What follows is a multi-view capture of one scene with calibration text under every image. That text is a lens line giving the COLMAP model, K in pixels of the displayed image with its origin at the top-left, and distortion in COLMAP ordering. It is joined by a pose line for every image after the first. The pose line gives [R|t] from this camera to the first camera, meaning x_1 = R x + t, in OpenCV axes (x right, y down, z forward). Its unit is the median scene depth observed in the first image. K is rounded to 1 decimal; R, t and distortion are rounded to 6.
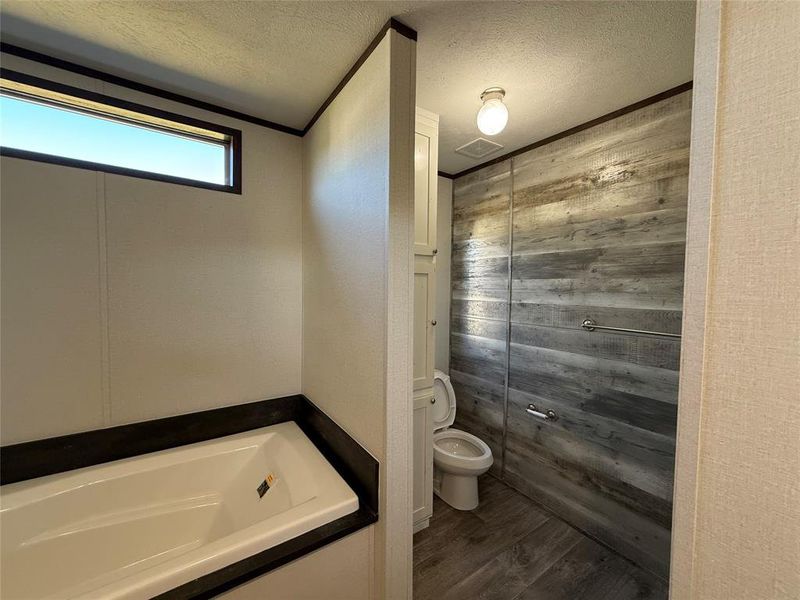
lens RADIAL K [[326.0, 0, 400.6], [0, 326.0, 299.3], [0, 0, 1]] dist [-0.000043, 0.000046]
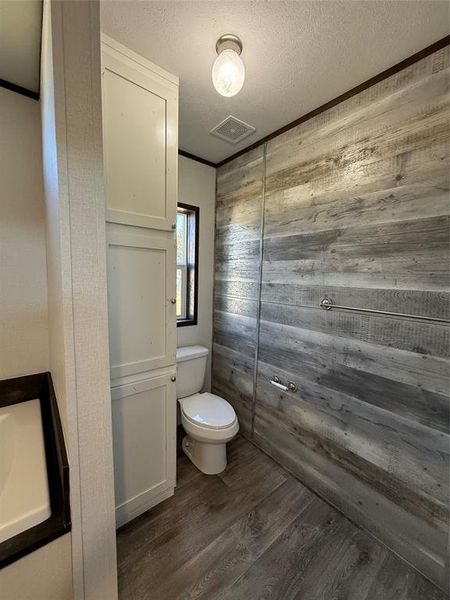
lens RADIAL K [[244.5, 0, 228.1], [0, 244.5, 298.9], [0, 0, 1]] dist [-0.000043, 0.000046]
pose [[0.996273, 0.007378, 0.085944, 0.200585], [-0.012542, 0.998137, 0.059702, 0.019903], [-0.085343, -0.060557, 0.994510, 0.255733]]
